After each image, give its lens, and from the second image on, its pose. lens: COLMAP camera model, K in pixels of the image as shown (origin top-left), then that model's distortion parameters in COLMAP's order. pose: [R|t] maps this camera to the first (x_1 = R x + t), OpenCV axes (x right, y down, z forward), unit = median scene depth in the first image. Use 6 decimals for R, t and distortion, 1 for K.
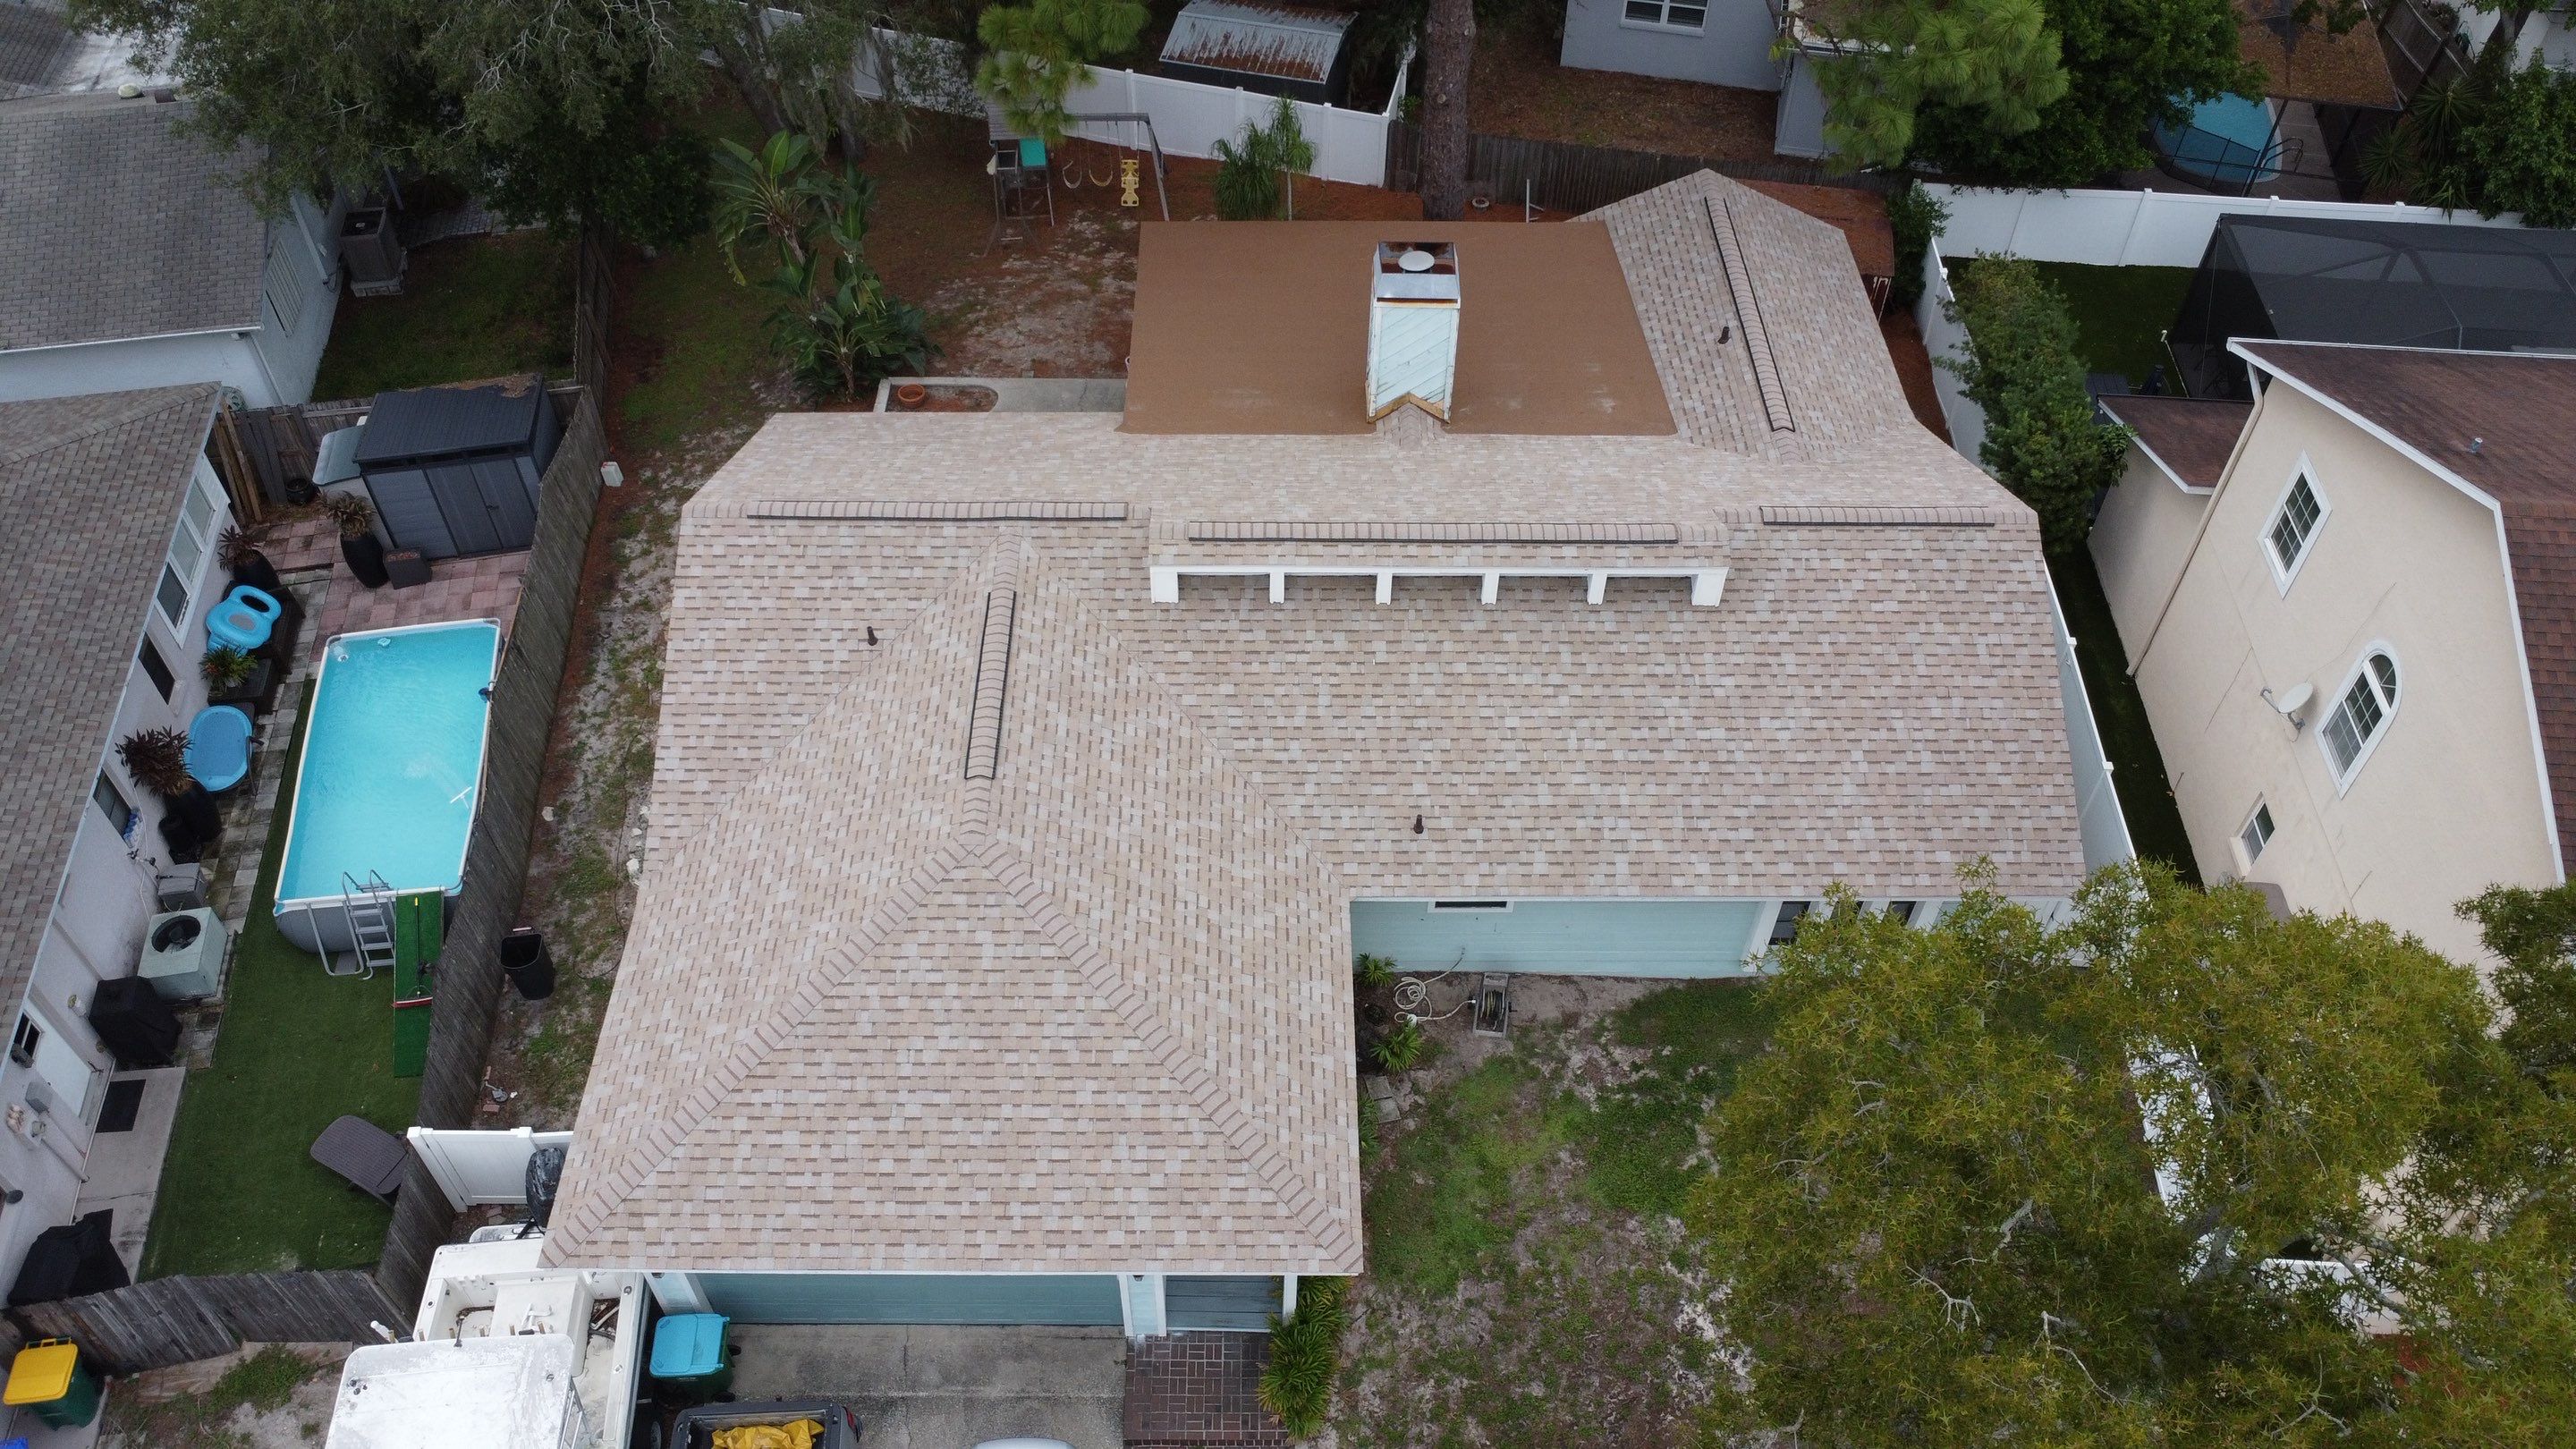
lens RADIAL K [[1877.5, 0, 1281.3], [0, 1877.5, 715.8], [0, 0, 1]] dist [-0.024664, -0.014594]
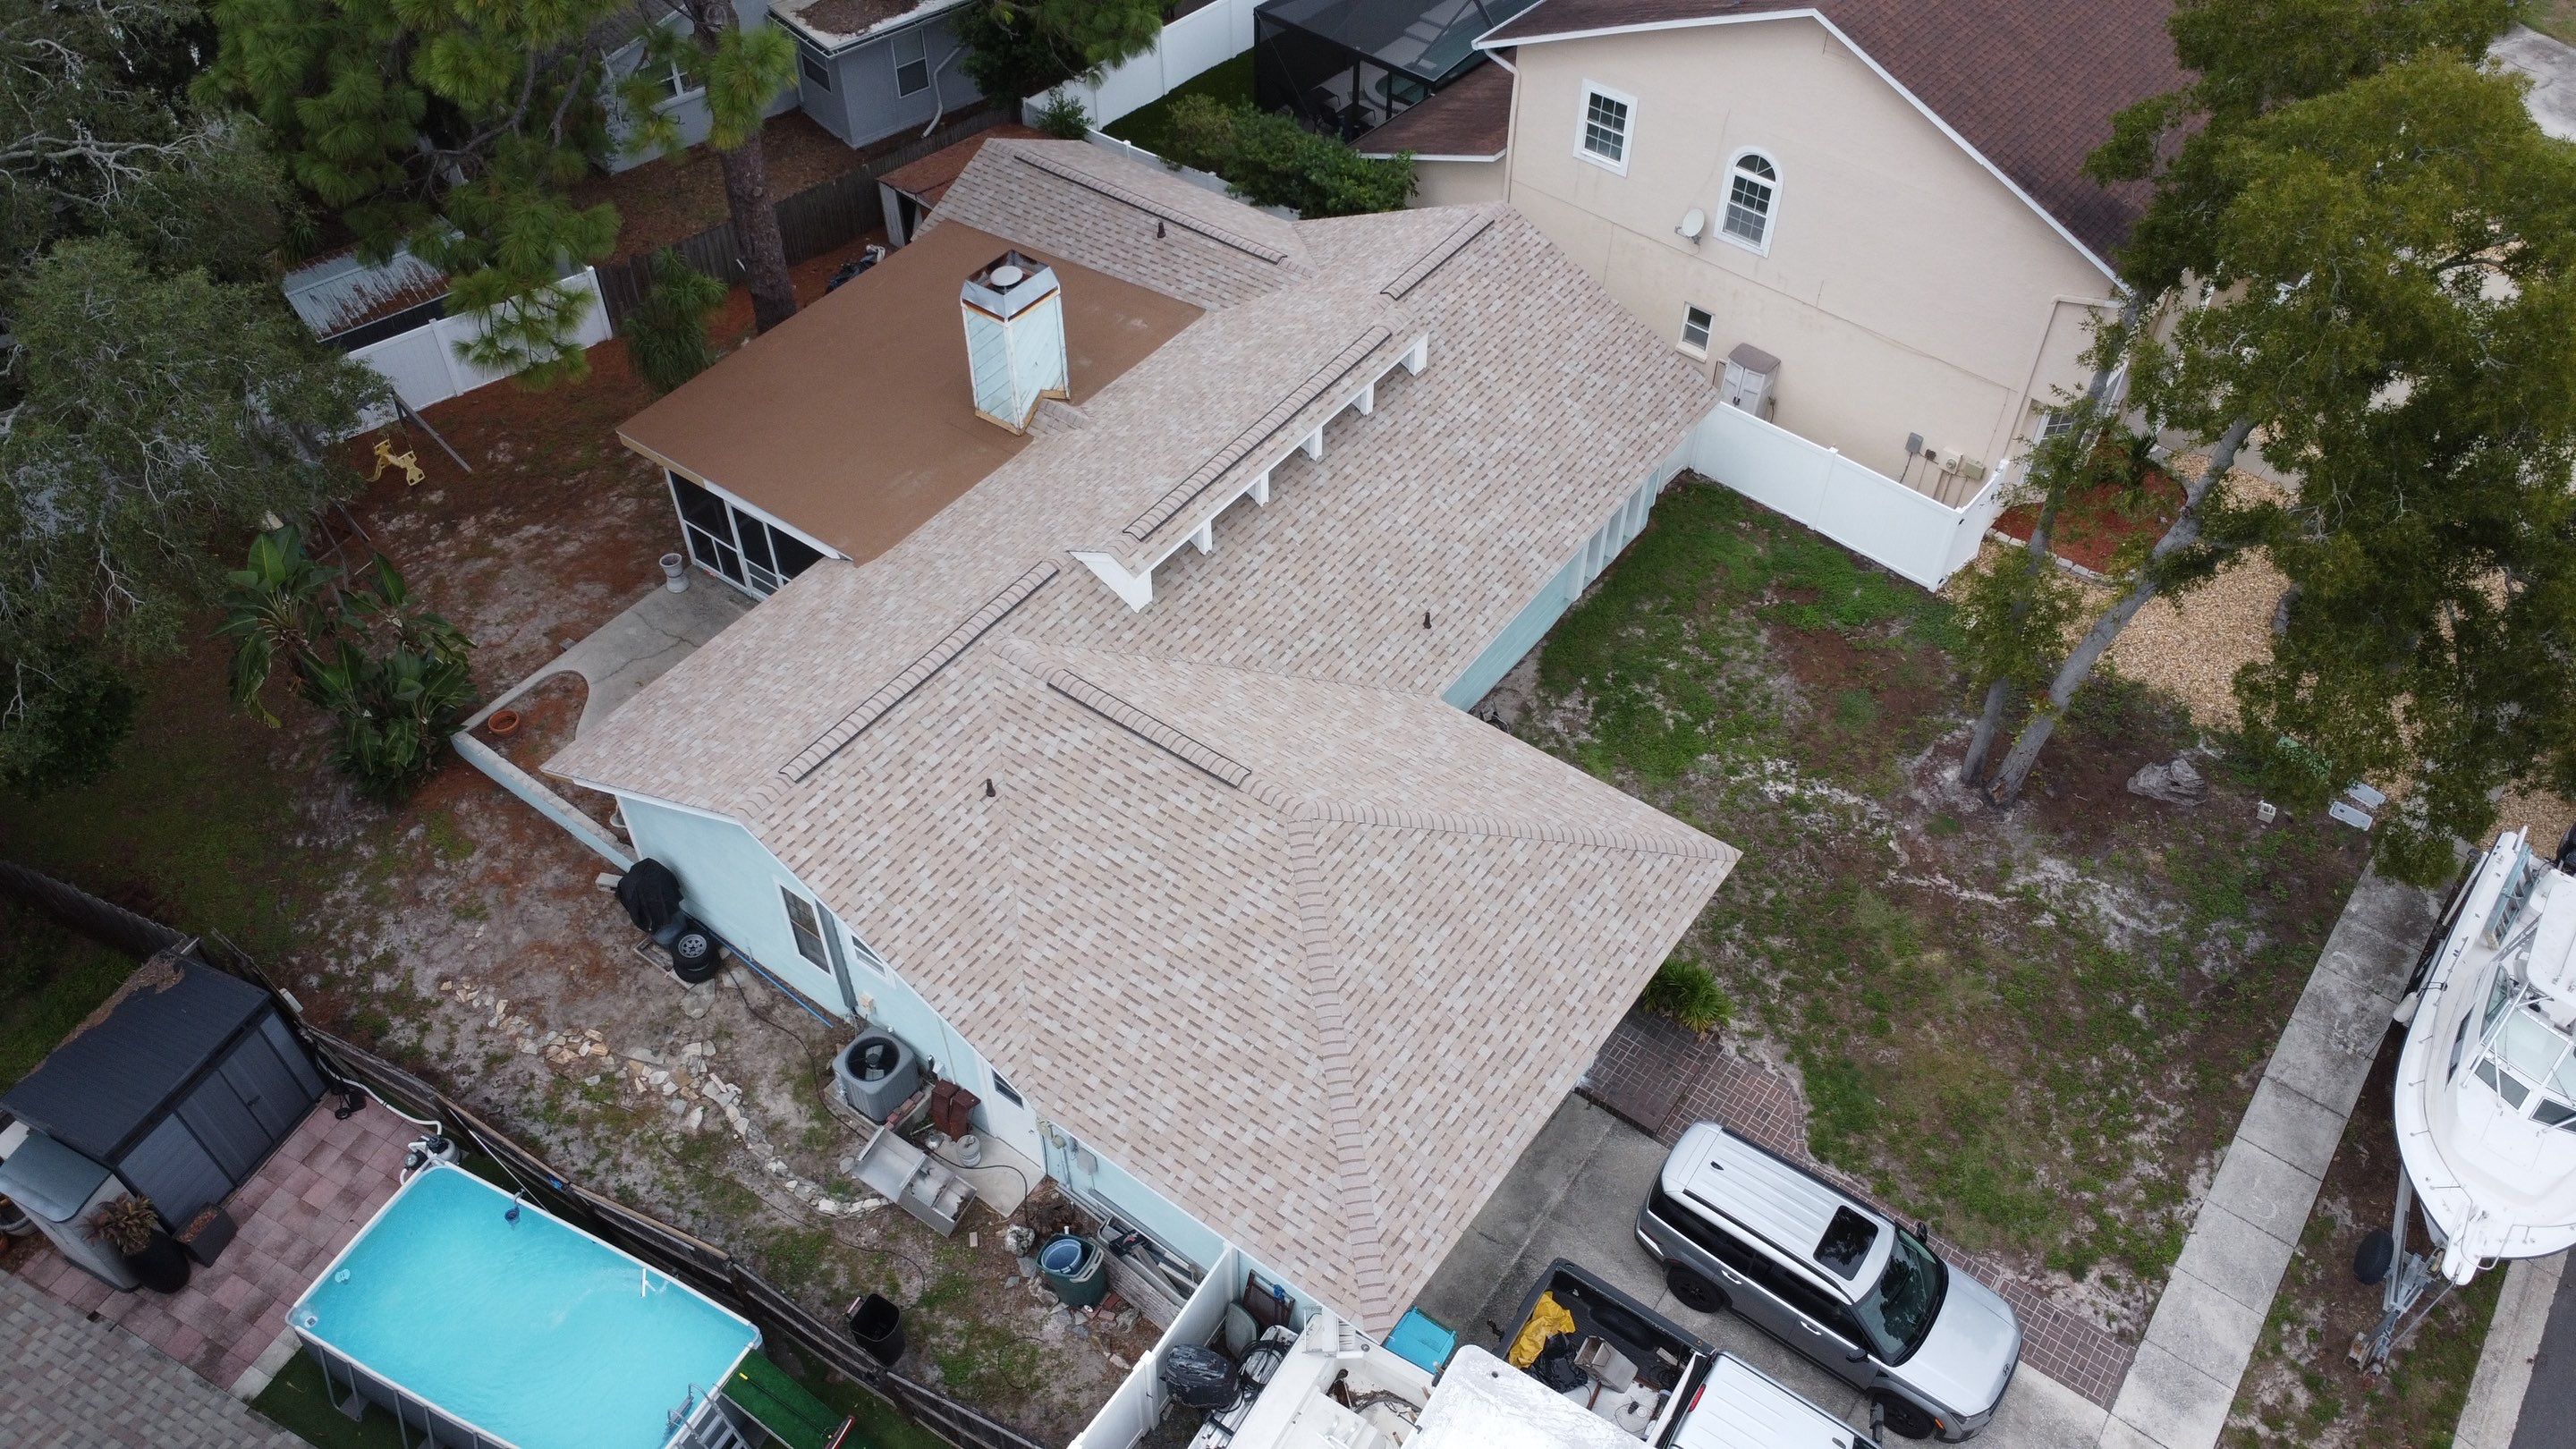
lens RADIAL K [[1877.5, 0, 1280.0], [0, 1877.5, 710.7], [0, 0, 1]] dist [-0.024664, -0.014594]
pose [[0.596050, -0.580490, 0.554757, -0.657325], [0.592341, 0.784330, 0.184280, -0.167833], [-0.542085, 0.218765, 0.811348, 0.088012]]
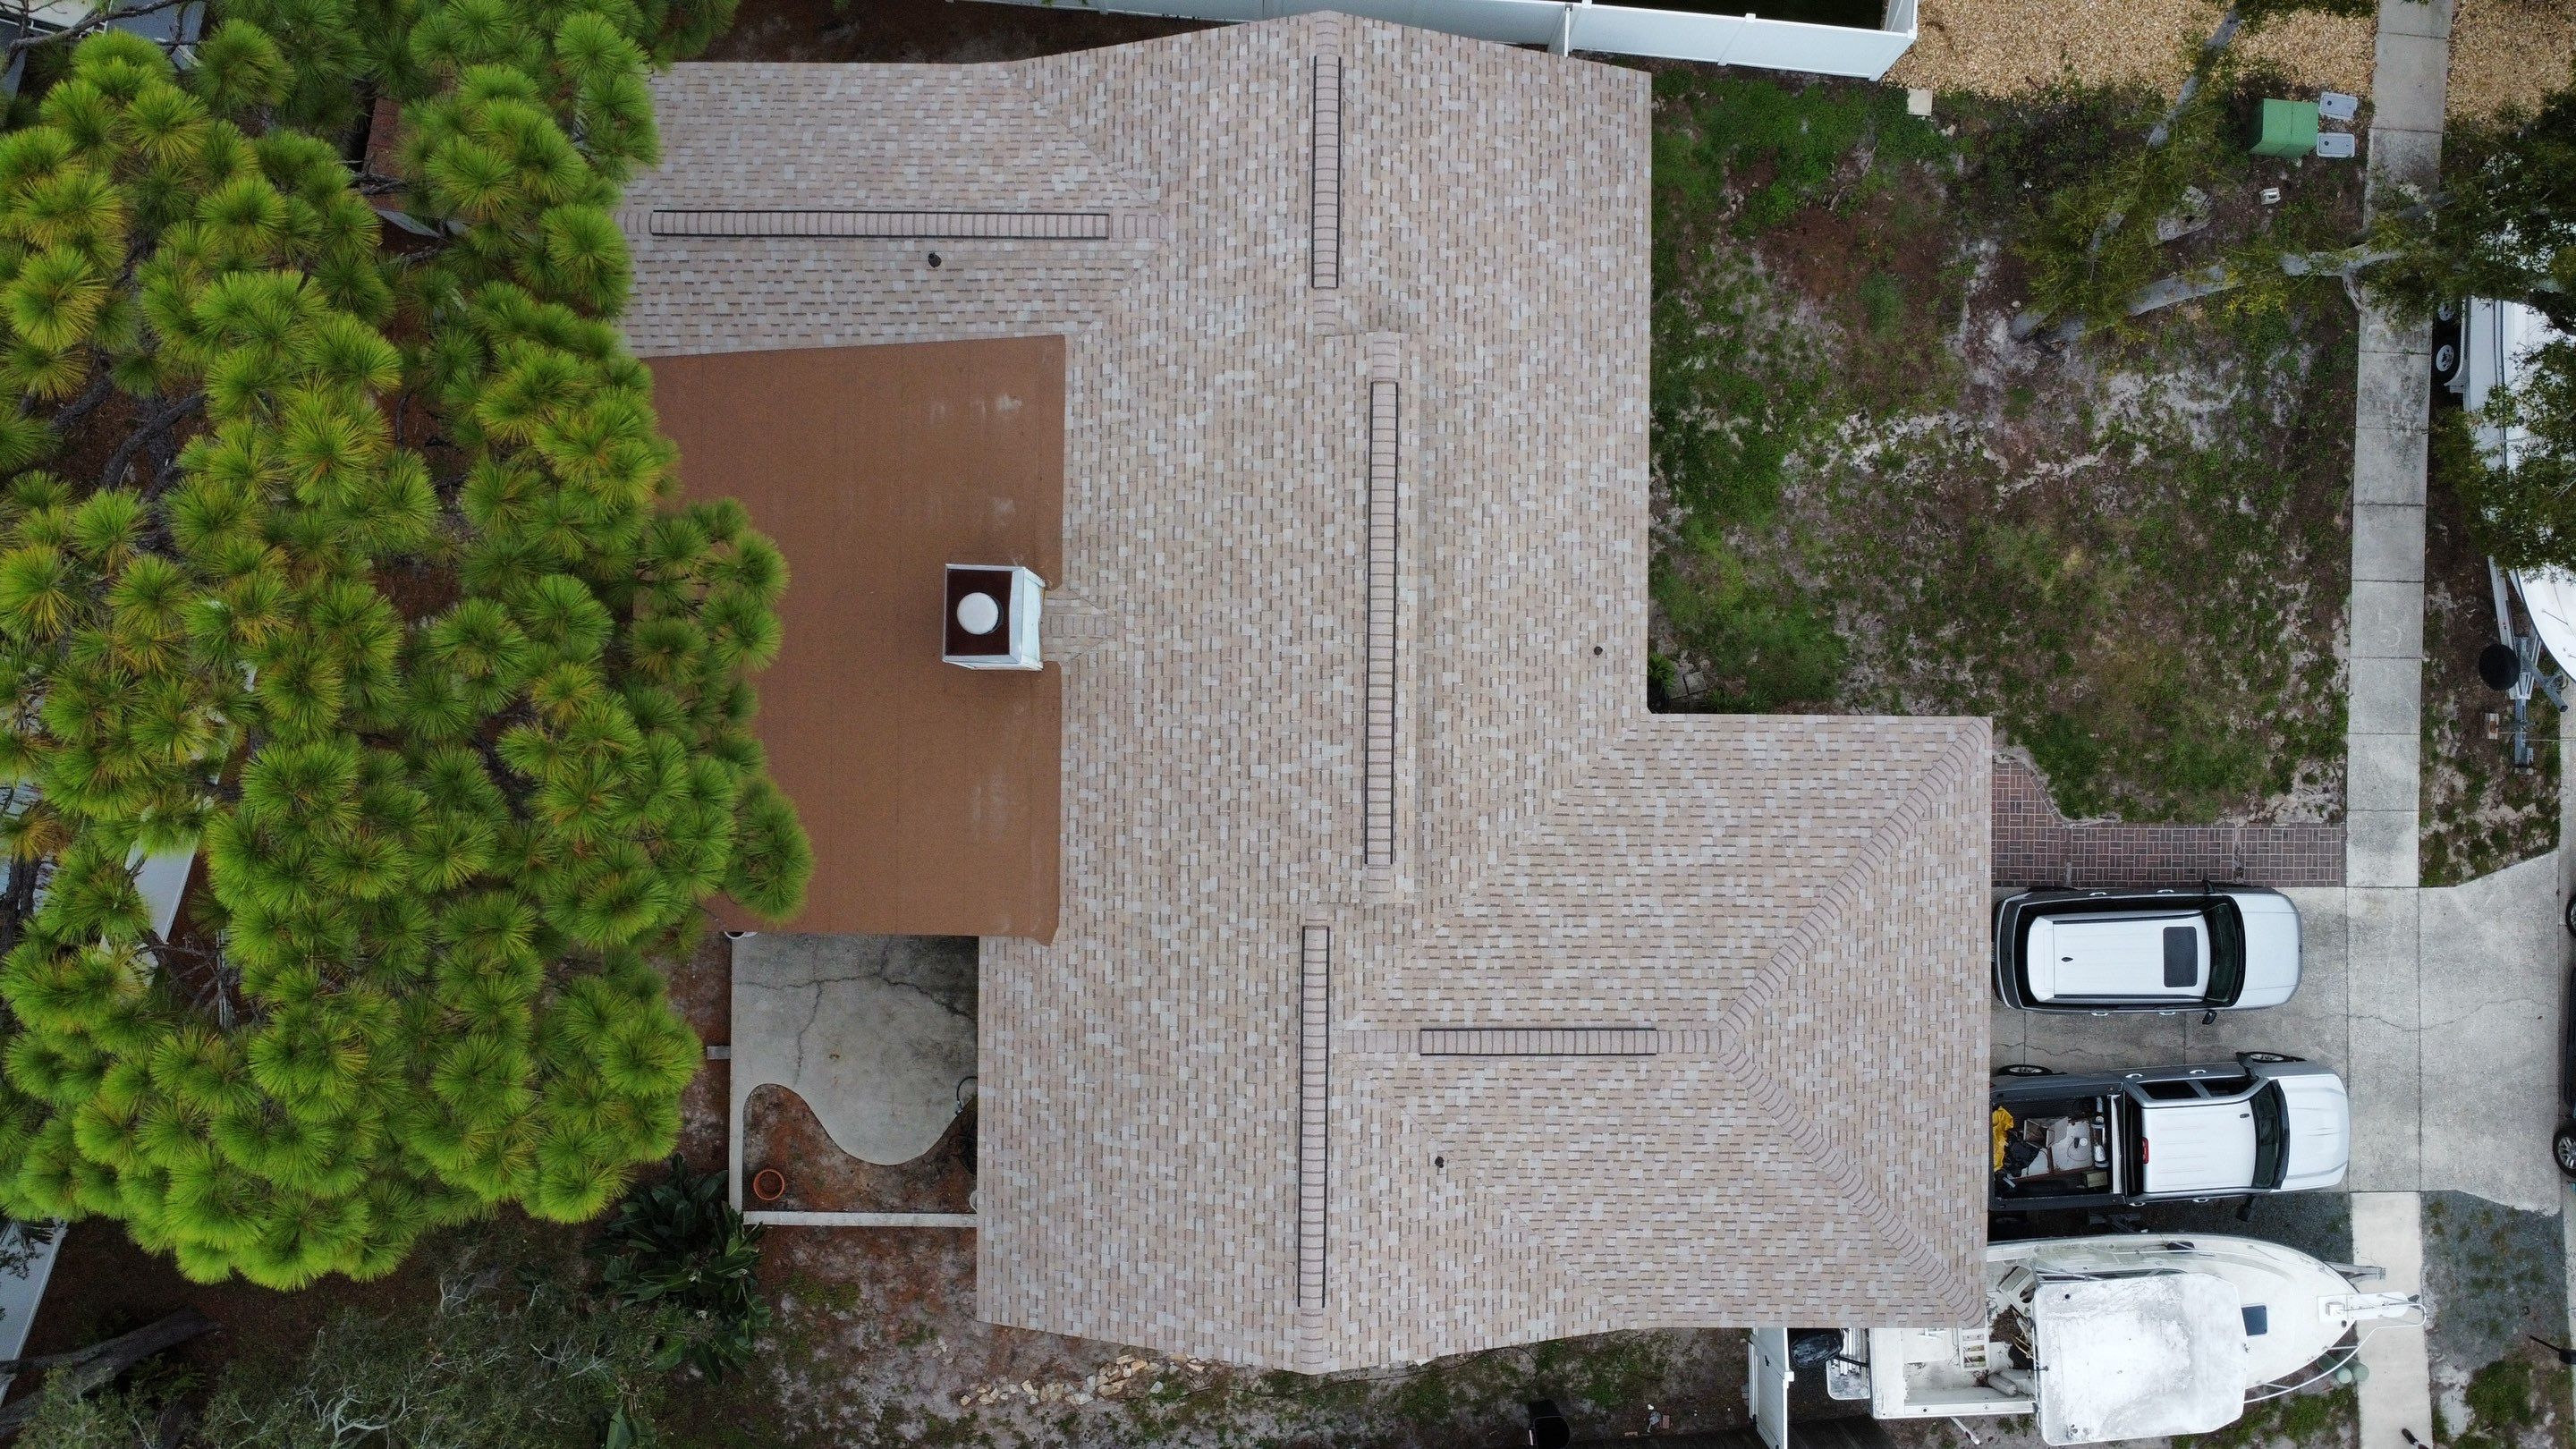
lens RADIAL K [[1877.5, 0, 1280.3], [0, 1877.5, 720.5], [0, 0, 1]] dist [-0.024664, -0.014594]
pose [[0.014953, -0.999886, 0.001889, 0.025373], [0.733718, 0.012256, 0.679344, -0.818523], [-0.679290, -0.008772, 0.733818, 0.292152]]
